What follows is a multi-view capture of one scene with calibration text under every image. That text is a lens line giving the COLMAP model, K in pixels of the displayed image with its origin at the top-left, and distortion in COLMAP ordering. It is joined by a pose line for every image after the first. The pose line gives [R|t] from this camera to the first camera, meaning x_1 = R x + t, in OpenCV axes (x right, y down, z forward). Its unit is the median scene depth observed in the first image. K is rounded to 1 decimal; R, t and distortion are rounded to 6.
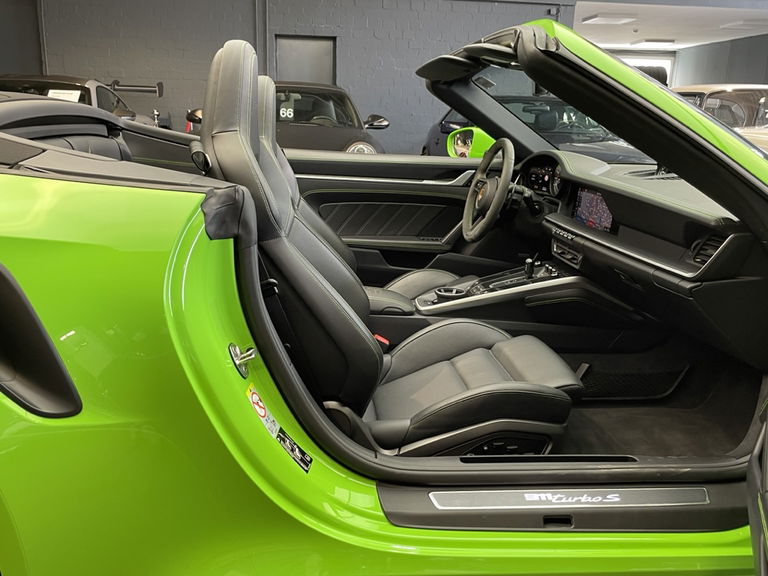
lens RADIAL K [[692.4, 0, 384.0], [0, 692.4, 288.0], [0, 0, 1]] dist [0.077166, -0.121380]
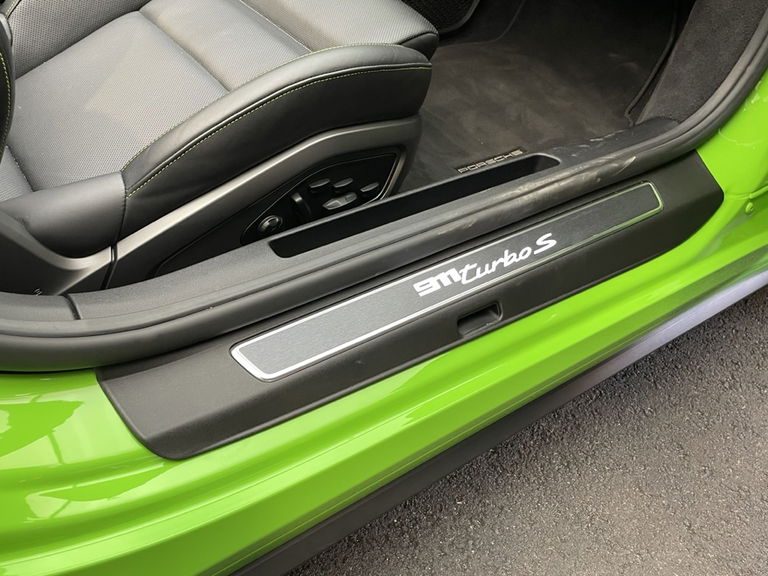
lens RADIAL K [[692.4, 0, 384.0], [0, 692.4, 288.0], [0, 0, 1]] dist [0.077166, -0.121380]
pose [[0.863976, -0.287832, 0.413158, -0.013965], [0.050050, 0.865542, 0.498329, 0.036057], [-0.501040, -0.409866, 0.762213, 0.443519]]
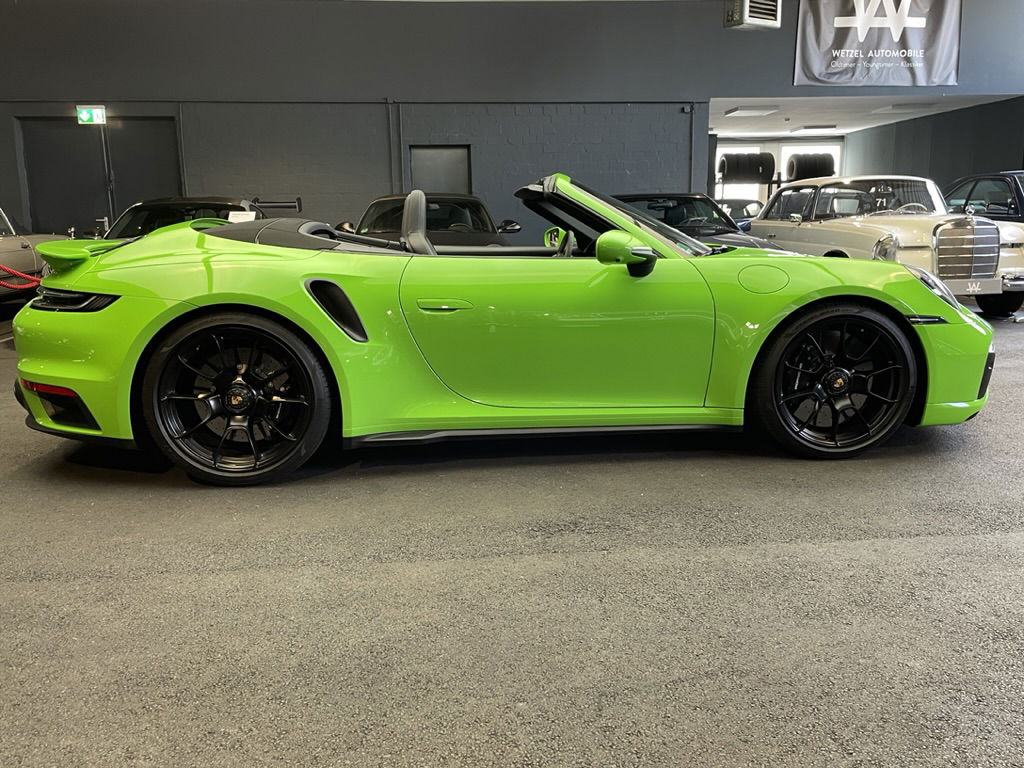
lens RADIAL K [[866.5, 0, 516.8], [0, 866.5, 383.0], [0, 0, 1]] dist [0.098599, -0.141599]
pose [[0.998853, -0.038624, -0.028289, 0.112054], [0.036933, 0.997631, -0.058042, 0.307240], [0.030464, 0.056931, 0.997913, -1.243047]]
